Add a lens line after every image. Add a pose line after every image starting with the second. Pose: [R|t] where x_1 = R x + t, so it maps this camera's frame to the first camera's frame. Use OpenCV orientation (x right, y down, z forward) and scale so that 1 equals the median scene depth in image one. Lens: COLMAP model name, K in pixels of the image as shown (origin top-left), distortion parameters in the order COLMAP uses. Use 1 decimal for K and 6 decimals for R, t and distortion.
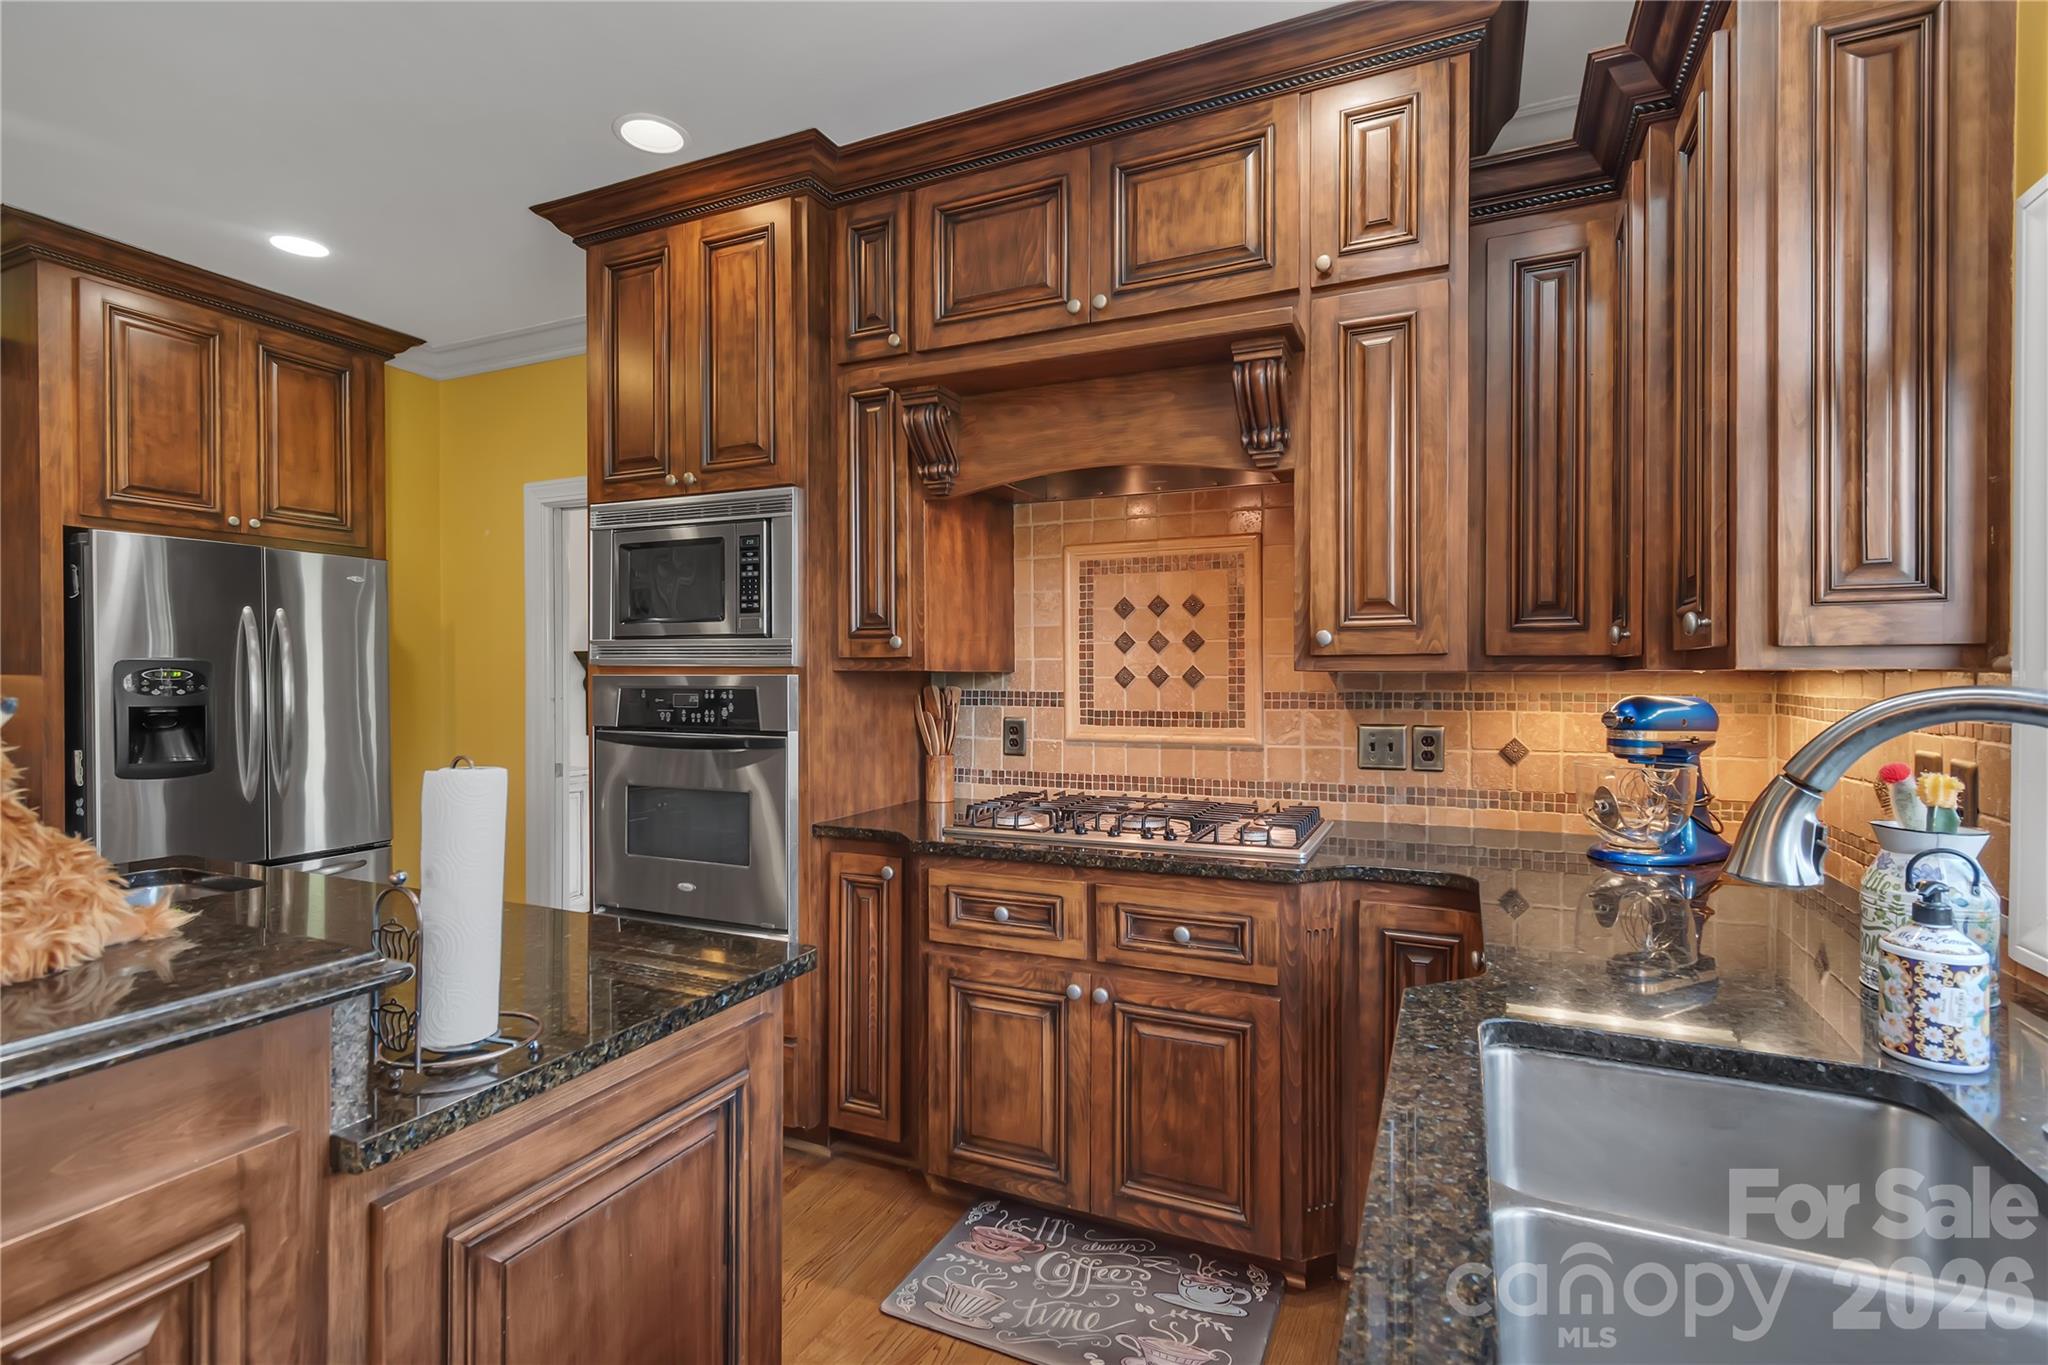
lens RADIAL K [[948.7, 0, 1036.7], [0, 948.7, 671.7], [0, 0, 1]] dist [0.002124, 0.000282]
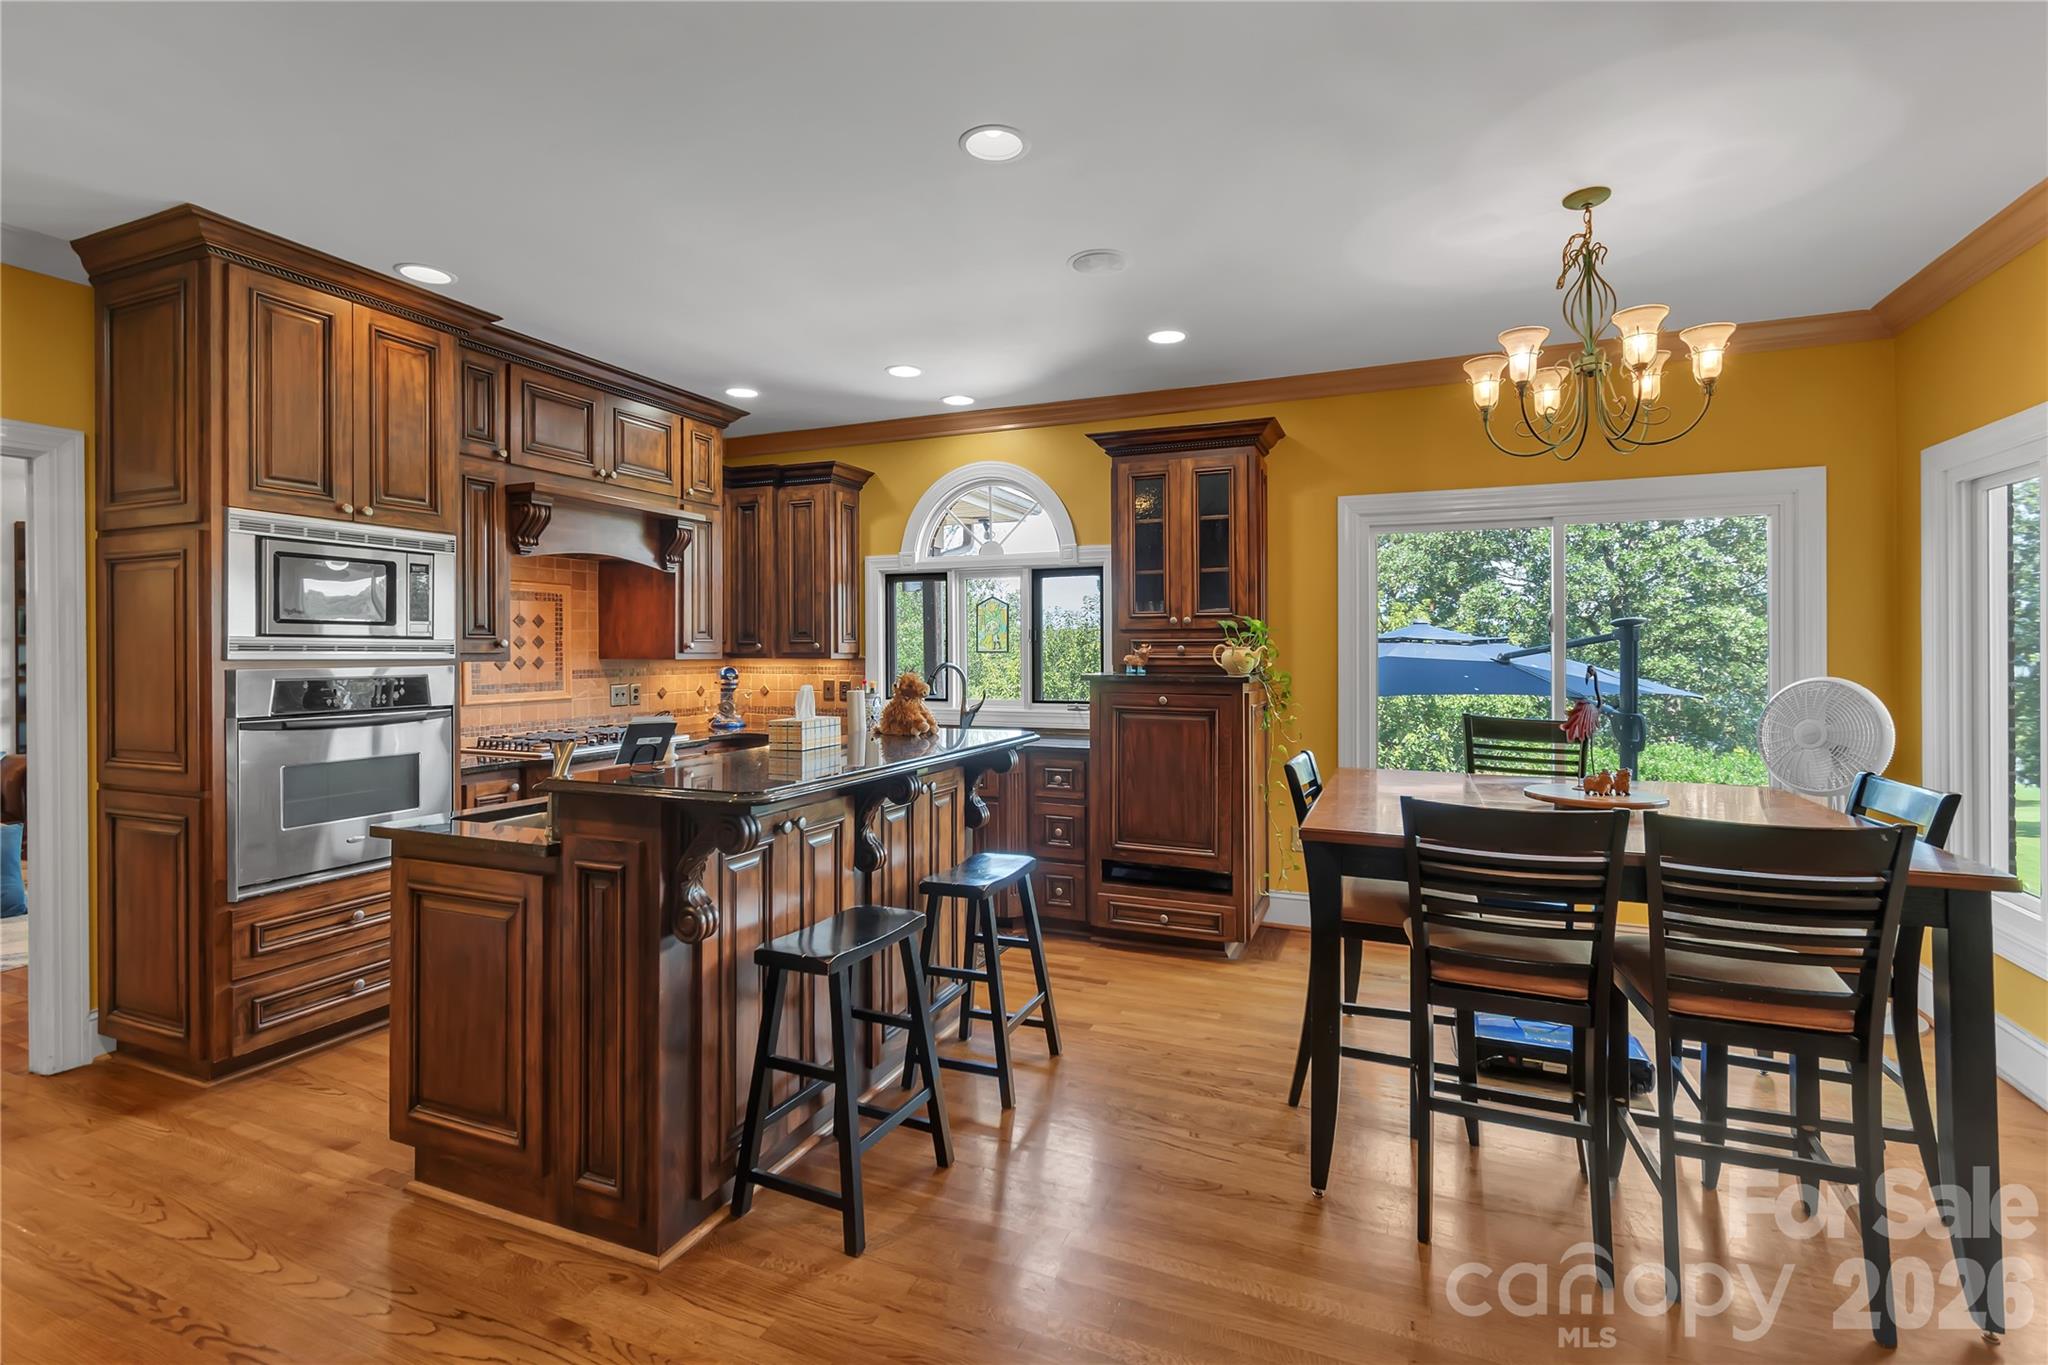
lens RADIAL K [[937.7, 0, 1035.3], [0, 937.7, 646.9], [0, 0, 1]] dist [-0.000165, -0.000470]
pose [[-0.028416, 0.000962, 0.999596, -1.826995], [-0.006180, 0.999980, -0.001138, -0.031147], [-0.999577, -0.006210, -0.028410, 0.161837]]
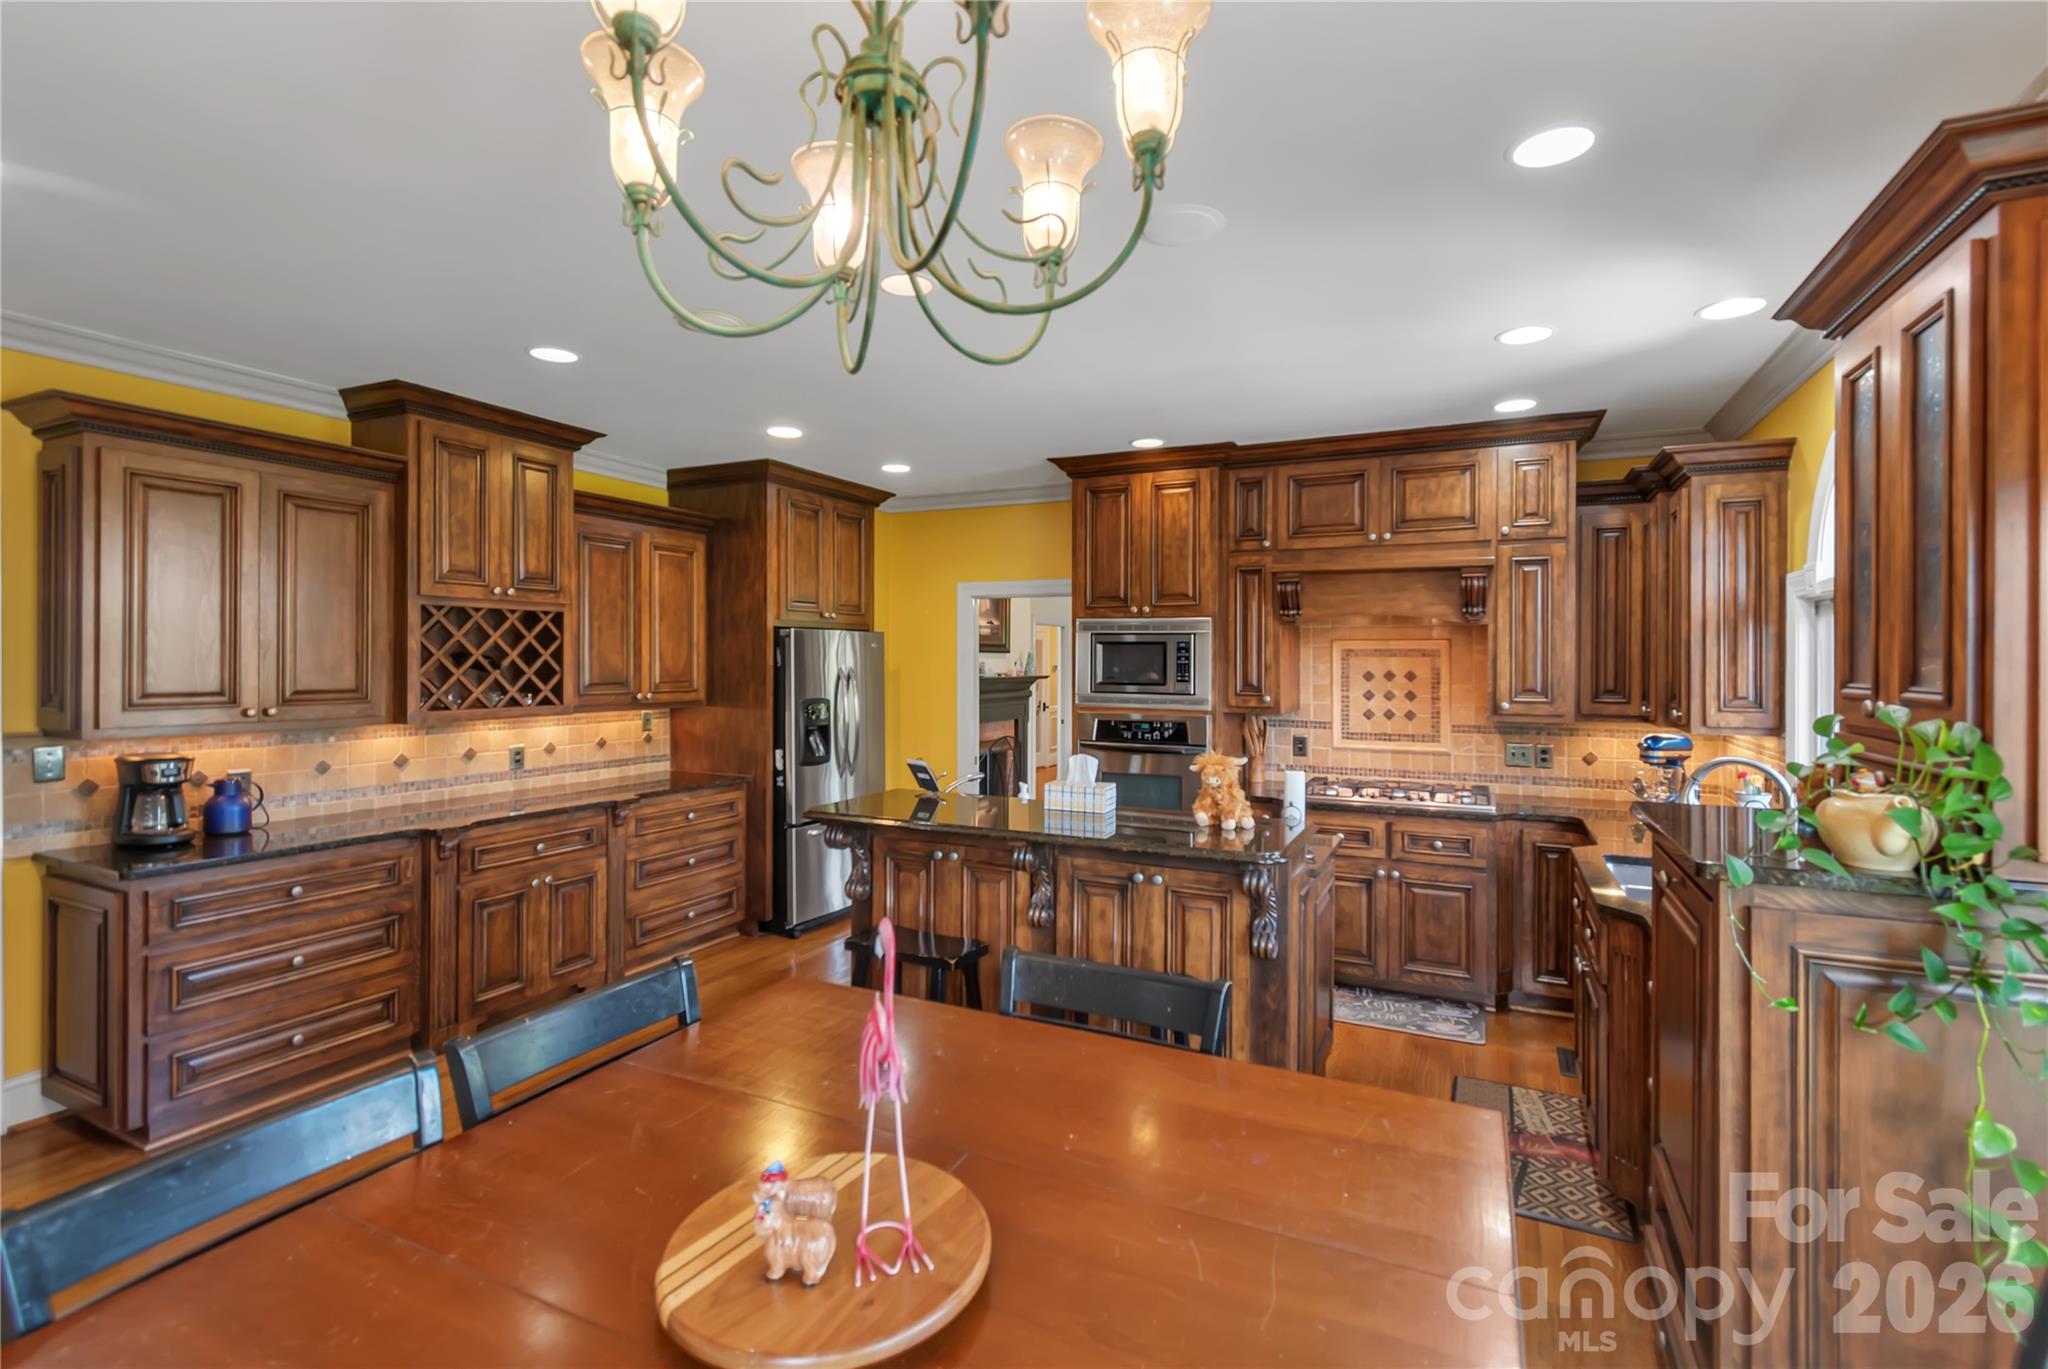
lens RADIAL K [[937.7, 0, 1035.3], [0, 937.7, 648.9], [0, 0, 1]] dist [-0.000165, -0.000470]
pose [[0.999748, 0.004065, -0.022089, -0.606228], [-0.004173, 0.999979, -0.004870, -0.128774], [0.022069, 0.004961, 0.999744, -0.969861]]
